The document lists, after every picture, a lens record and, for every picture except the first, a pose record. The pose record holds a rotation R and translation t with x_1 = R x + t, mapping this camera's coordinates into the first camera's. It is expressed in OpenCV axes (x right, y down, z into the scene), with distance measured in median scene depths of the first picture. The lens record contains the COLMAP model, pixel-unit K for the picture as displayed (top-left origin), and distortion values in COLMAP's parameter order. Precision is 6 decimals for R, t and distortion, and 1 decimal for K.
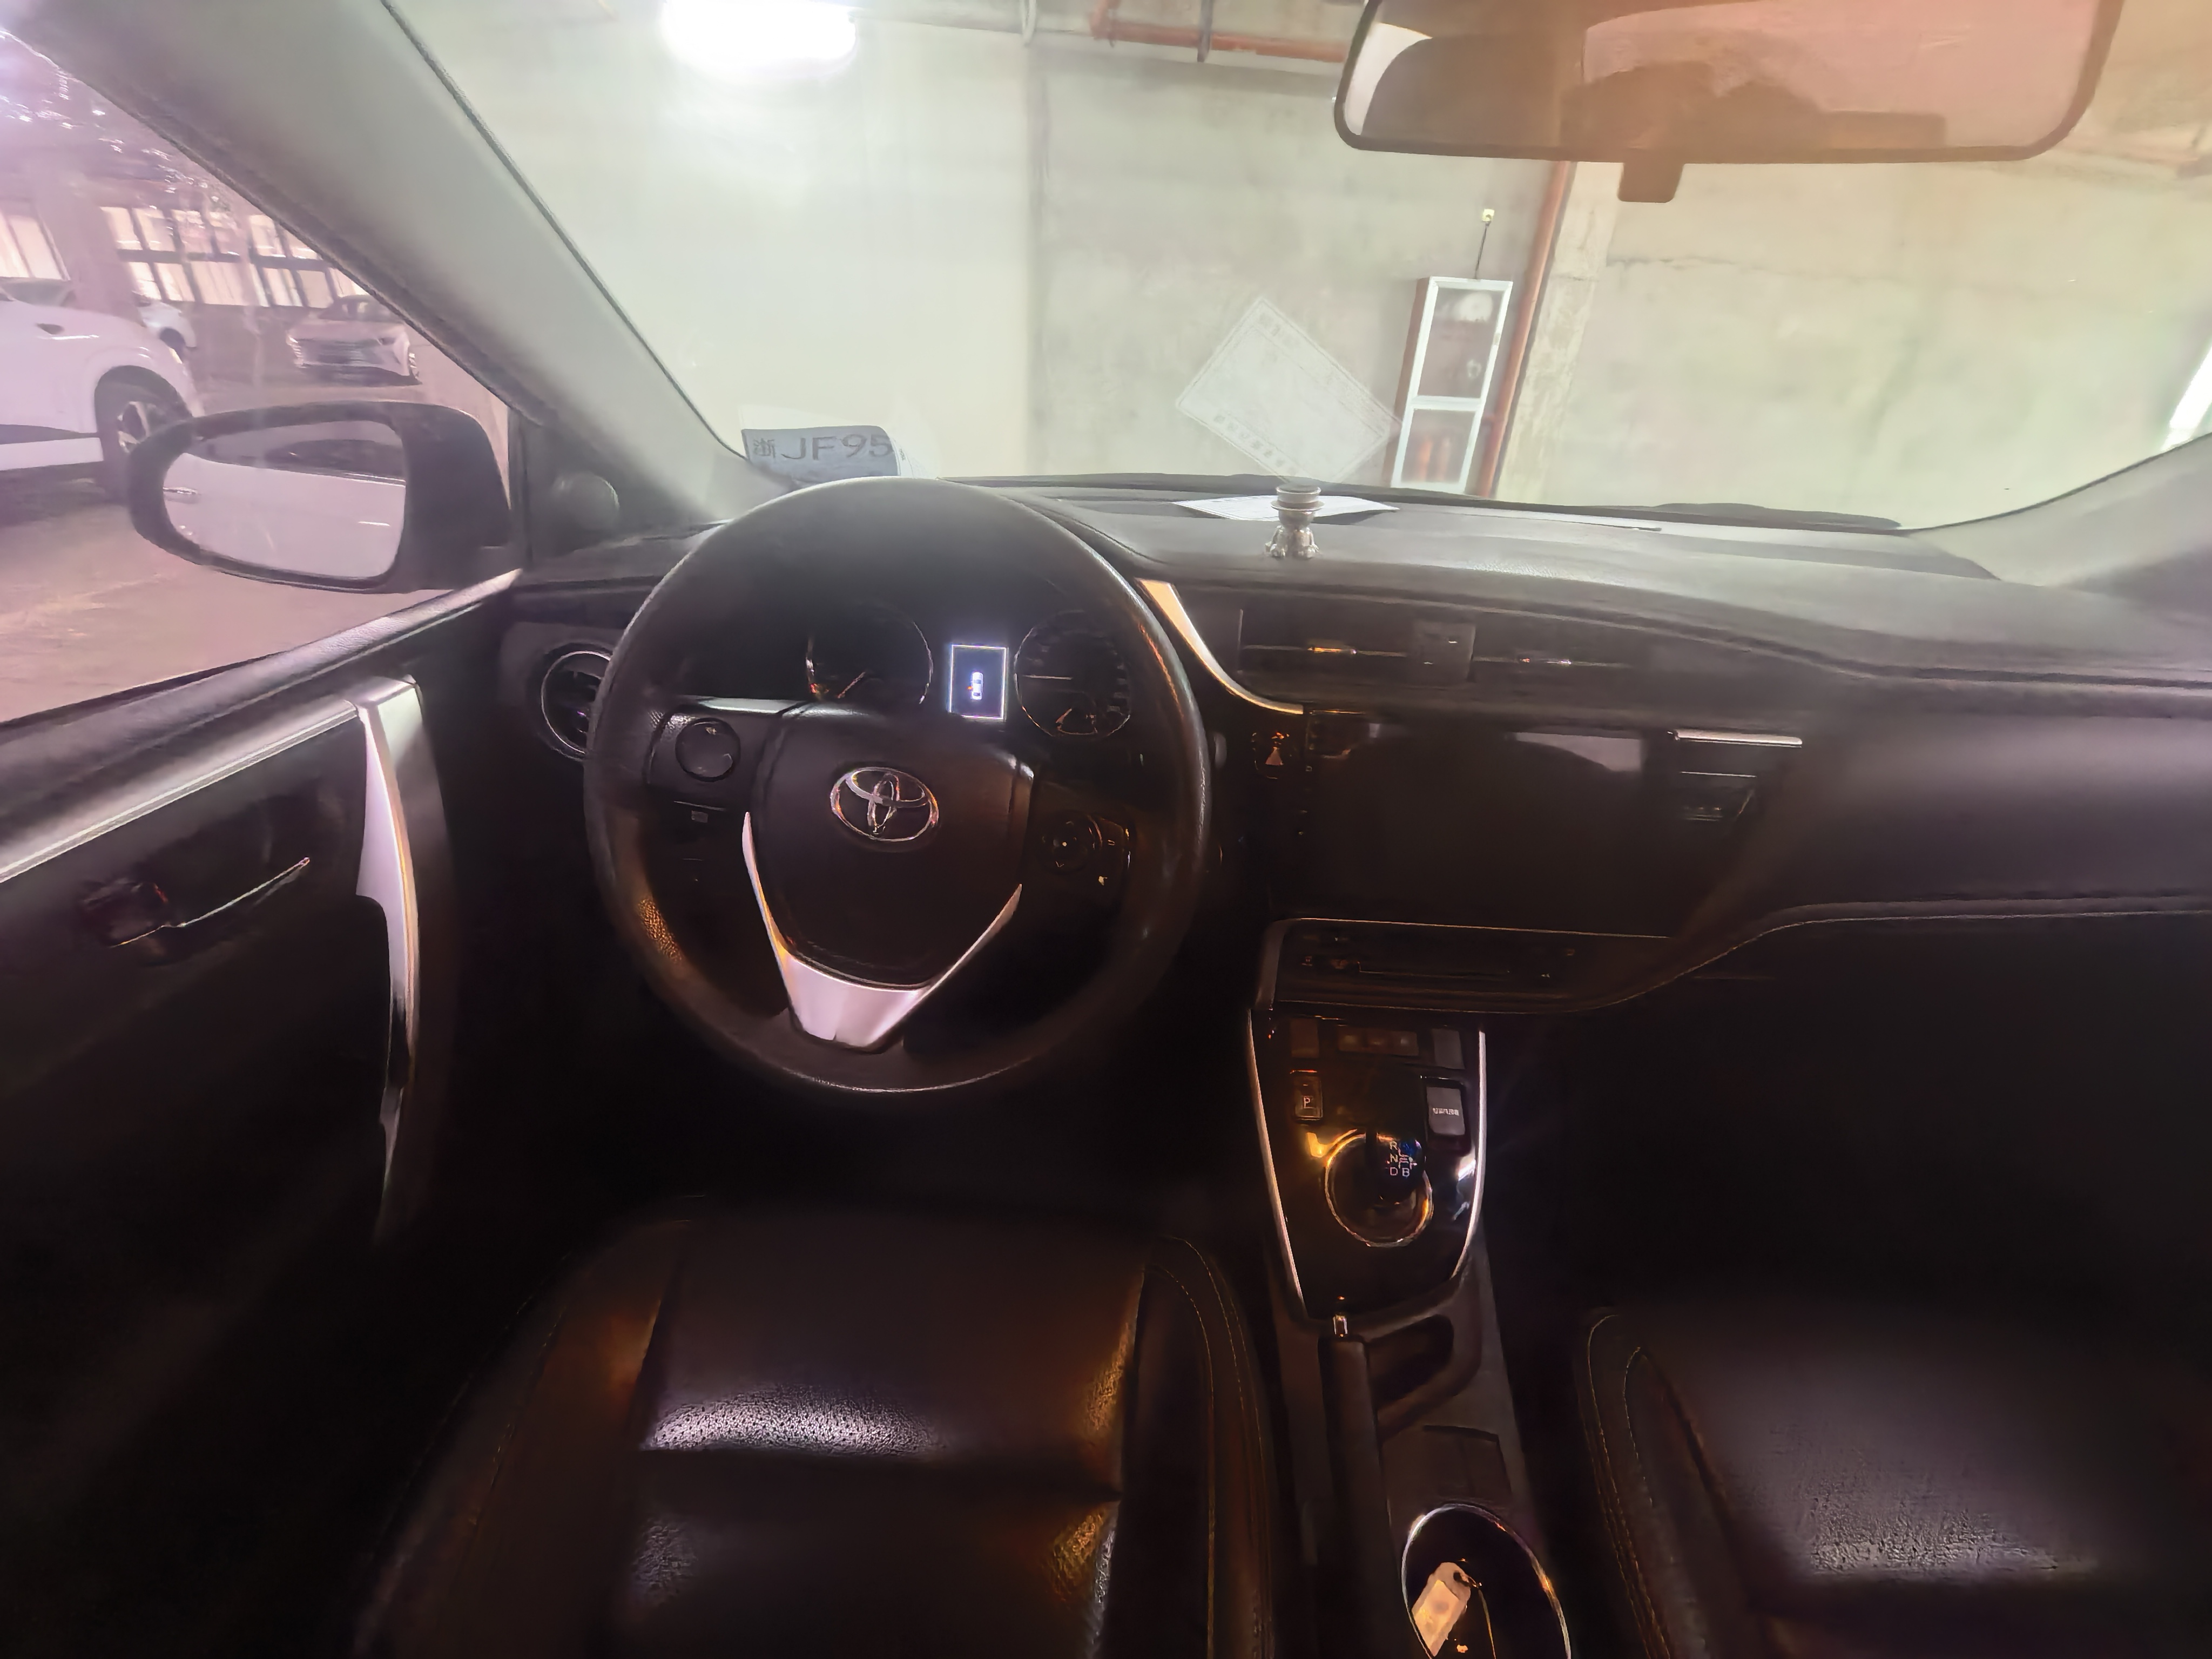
lens RADIAL K [[848.4, 0, 1111.9], [0, 848.4, 826.2], [0, 0, 1]] dist [-0.002087, -0.000415]
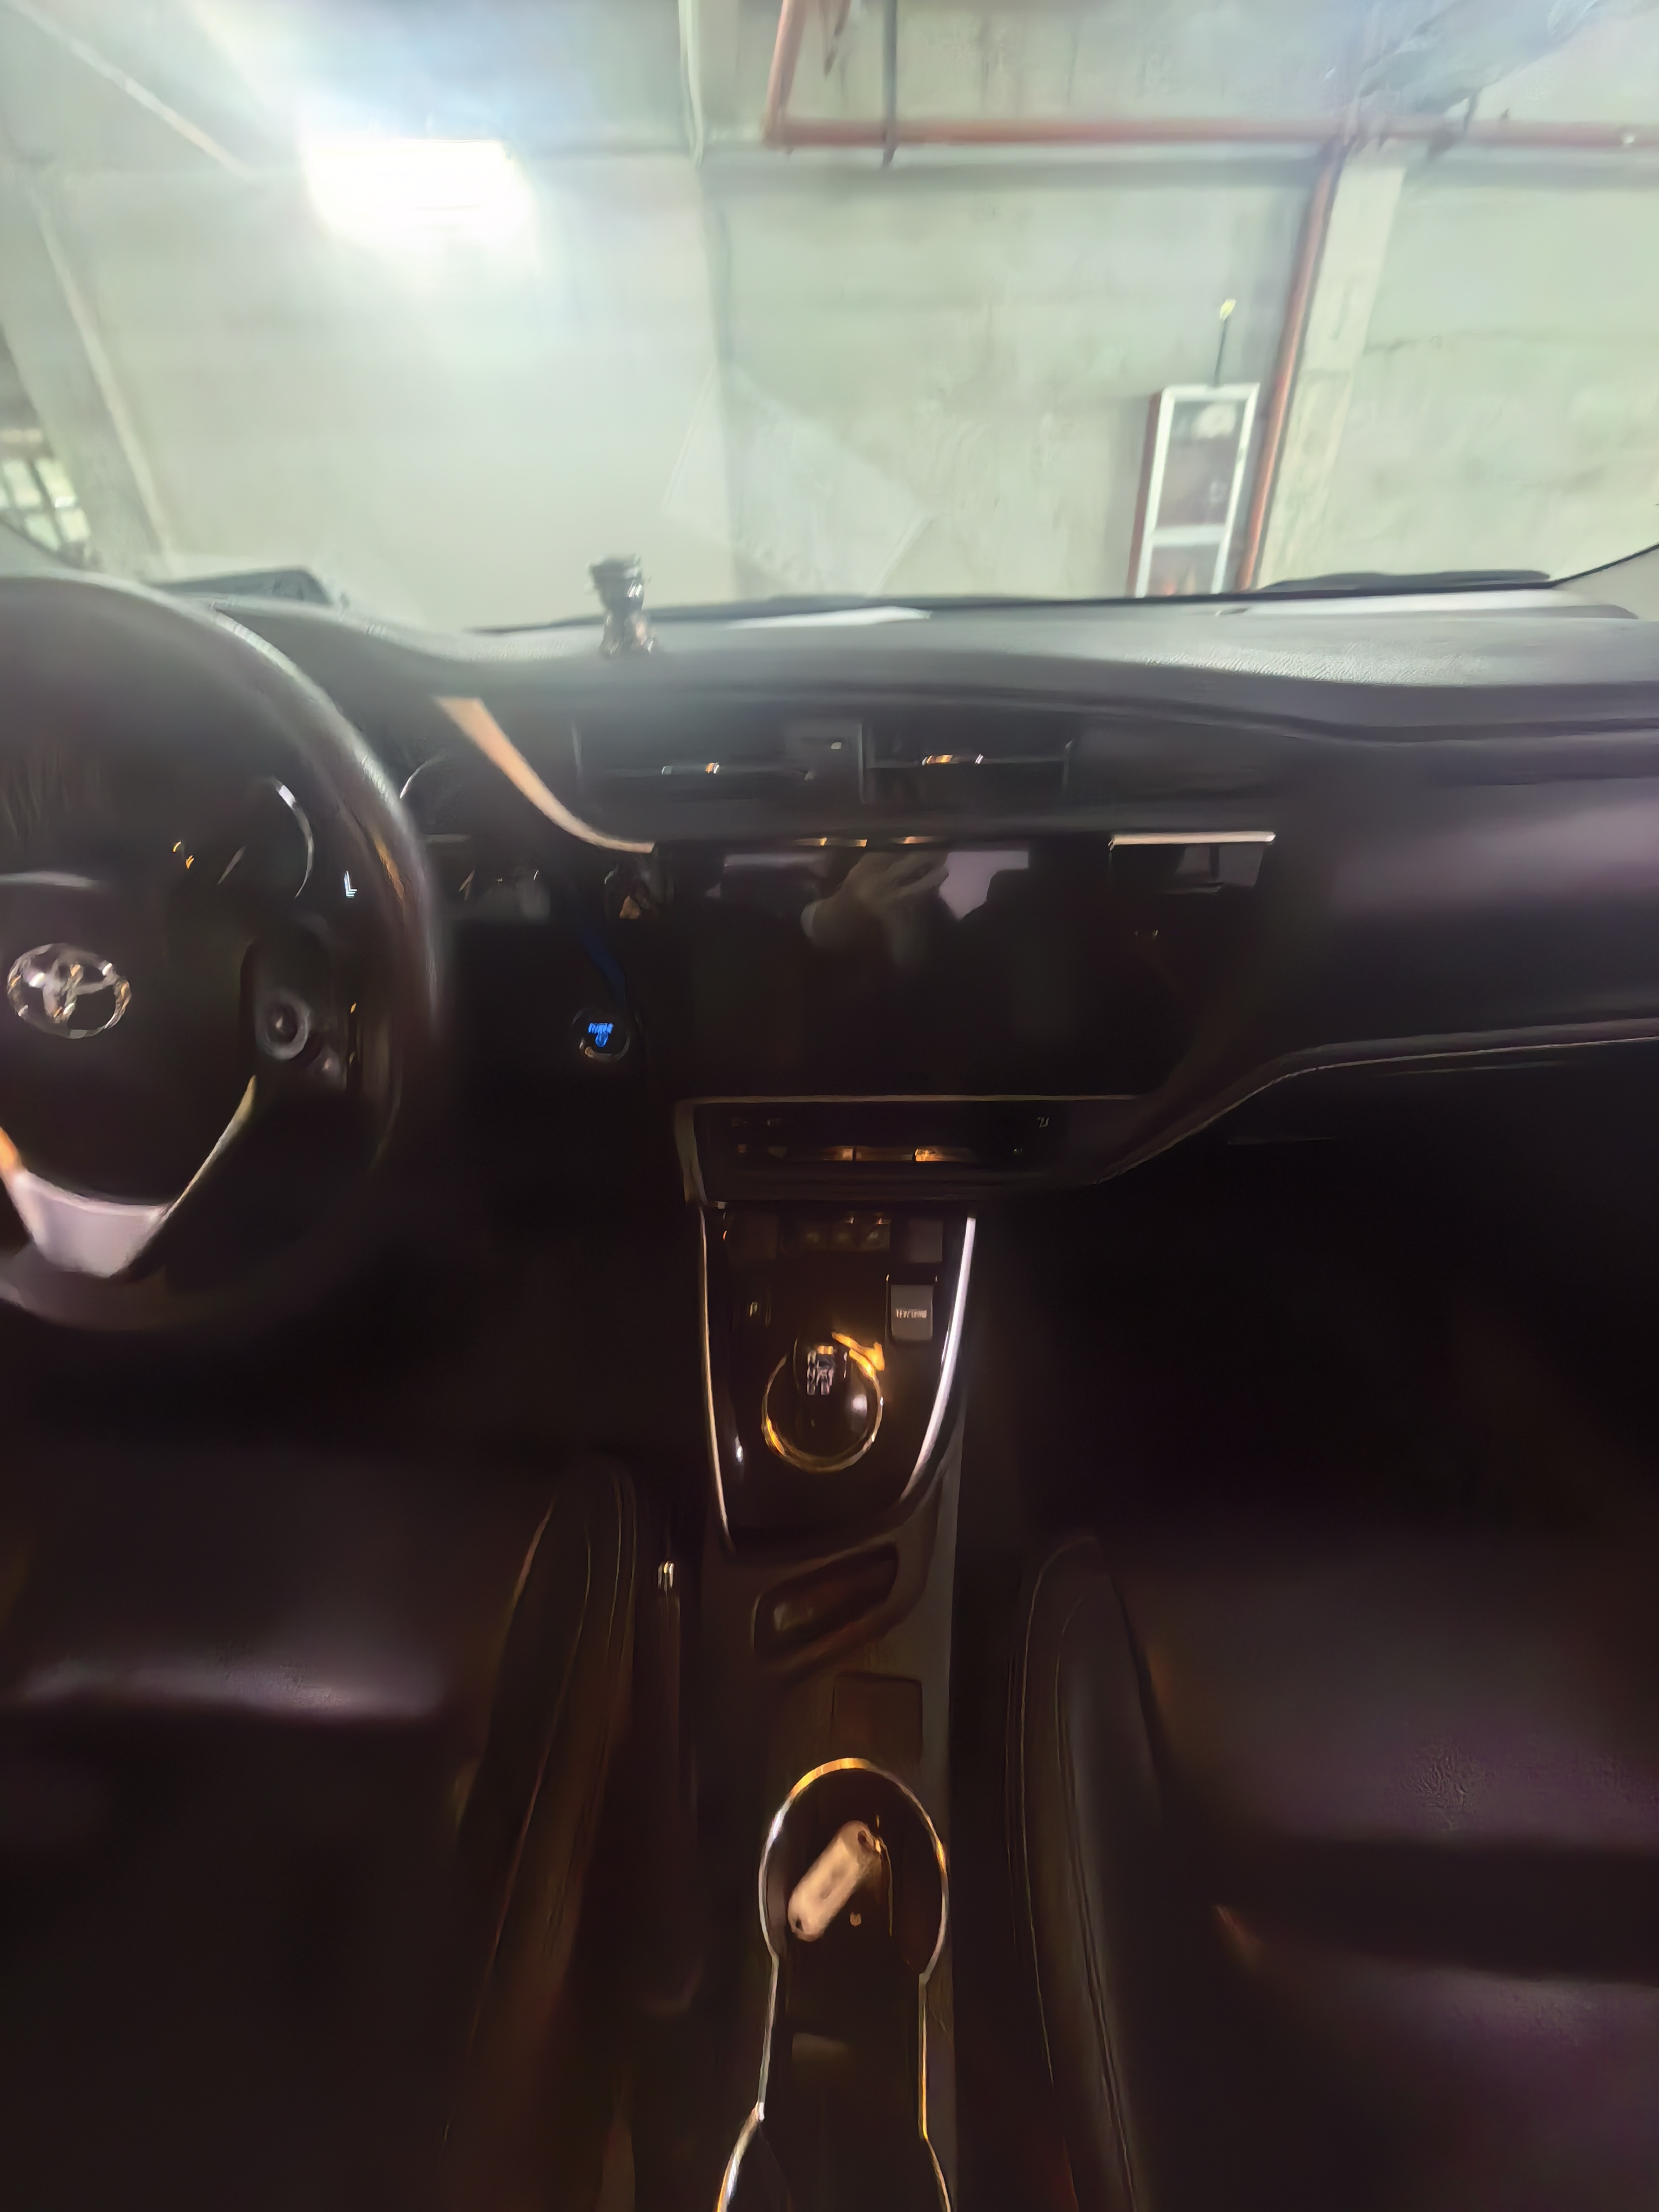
lens RADIAL K [[848.4, 0, 834.2], [0, 848.4, 1095.6], [0, 0, 1]] dist [-0.002087, -0.000415]
pose [[0.996175, -0.059787, -0.063718, 0.384898], [0.064954, 0.994484, 0.082361, 0.040467], [0.058442, -0.086185, 0.994564, 0.157052]]
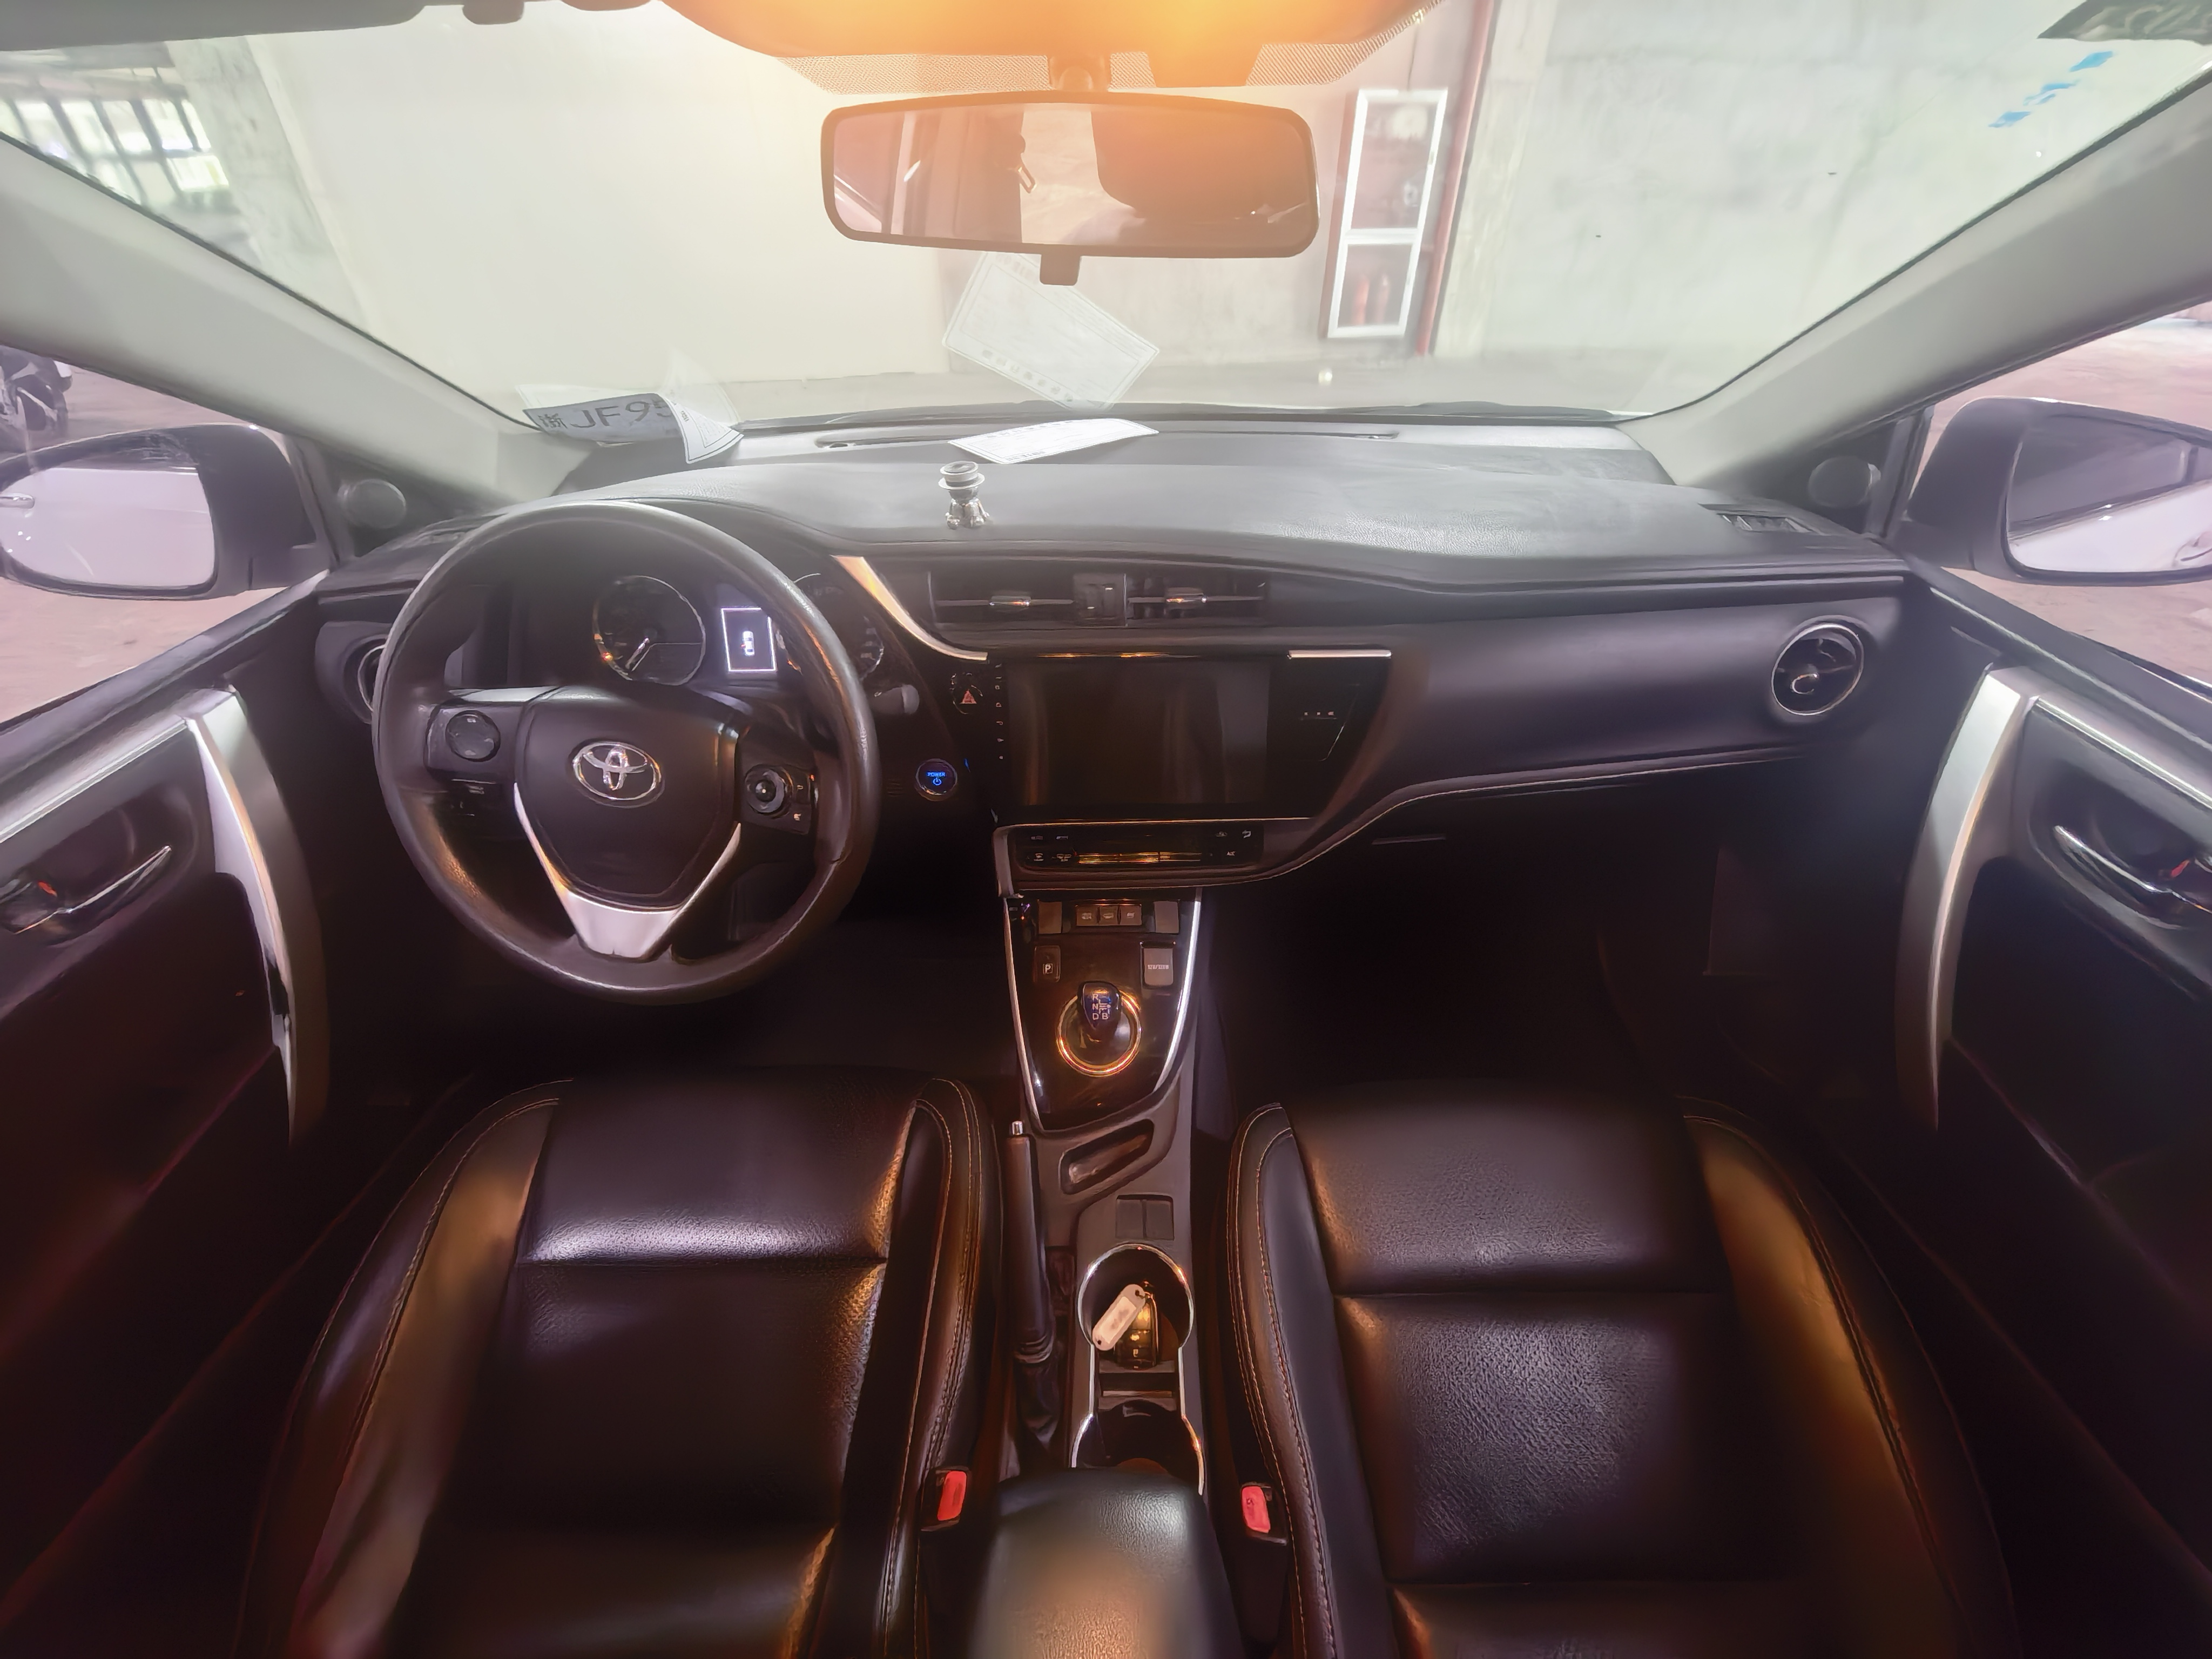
lens RADIAL K [[848.4, 0, 1111.9], [0, 848.4, 826.2], [0, 0, 1]] dist [-0.002087, -0.000415]
pose [[0.996924, -0.076921, 0.015013, 0.324106], [0.074055, 0.987262, 0.140815, -0.049355], [-0.025654, -0.139270, 0.989922, -0.207043]]
